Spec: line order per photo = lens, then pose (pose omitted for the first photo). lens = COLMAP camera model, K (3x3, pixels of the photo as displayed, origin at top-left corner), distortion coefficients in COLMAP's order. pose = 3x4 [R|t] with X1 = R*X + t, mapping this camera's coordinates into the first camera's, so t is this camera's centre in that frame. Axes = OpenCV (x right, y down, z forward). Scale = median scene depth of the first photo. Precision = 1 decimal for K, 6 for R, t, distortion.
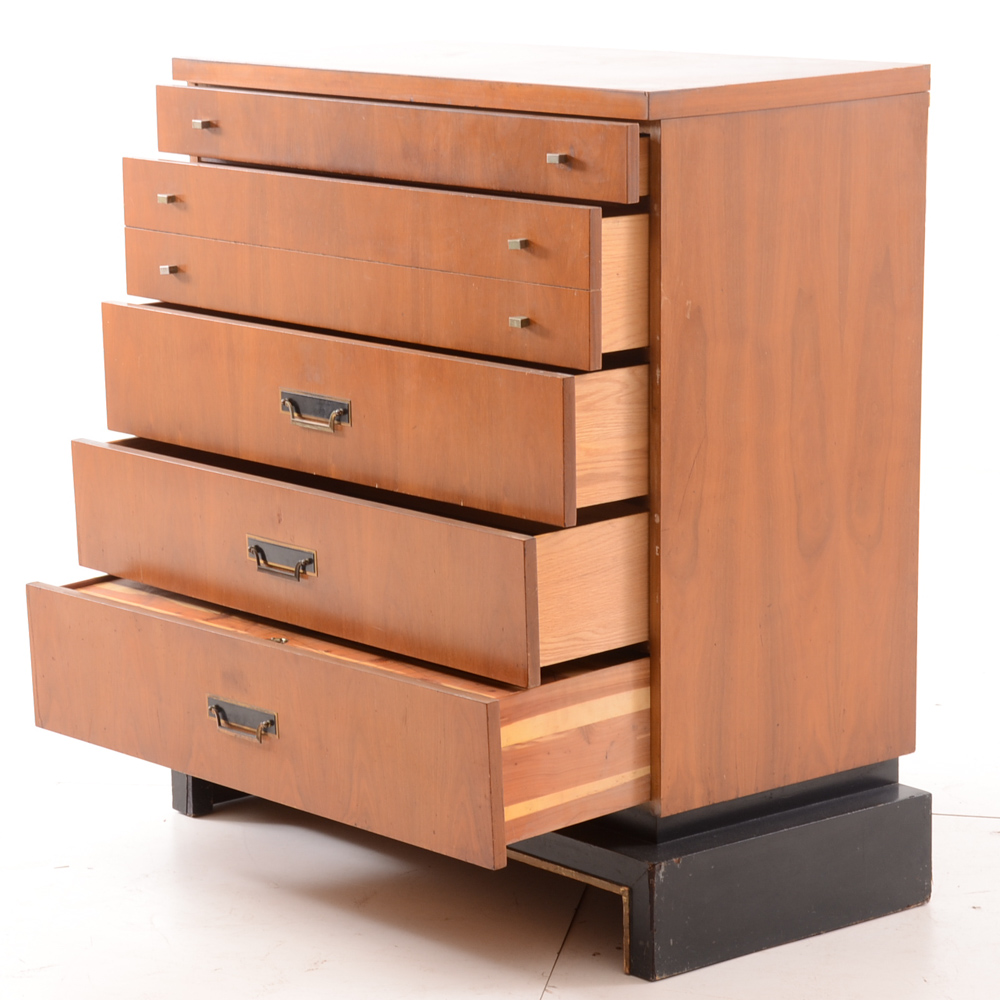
lens RADIAL K [[3196.4, 0, 500.0], [0, 3196.4, 500.0], [0, 0, 1]] dist [0.404758, -0.934836]
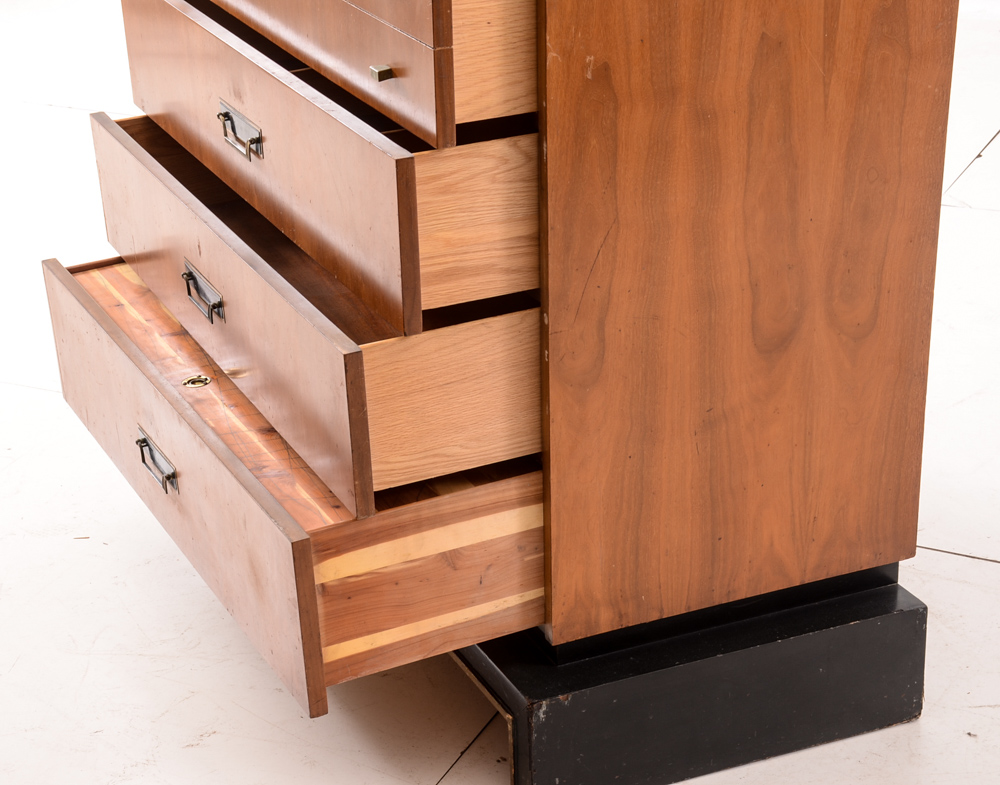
lens RADIAL K [[2053.7, 0, 500.0], [0, 2053.7, 392.5], [0, 0, 1]] dist [0.299694, -0.040178]
pose [[0.959668, 0.099747, -0.262847, 0.178649], [-0.038776, 0.972969, 0.227658, -0.095989], [0.278450, -0.208284, 0.937595, 0.490264]]
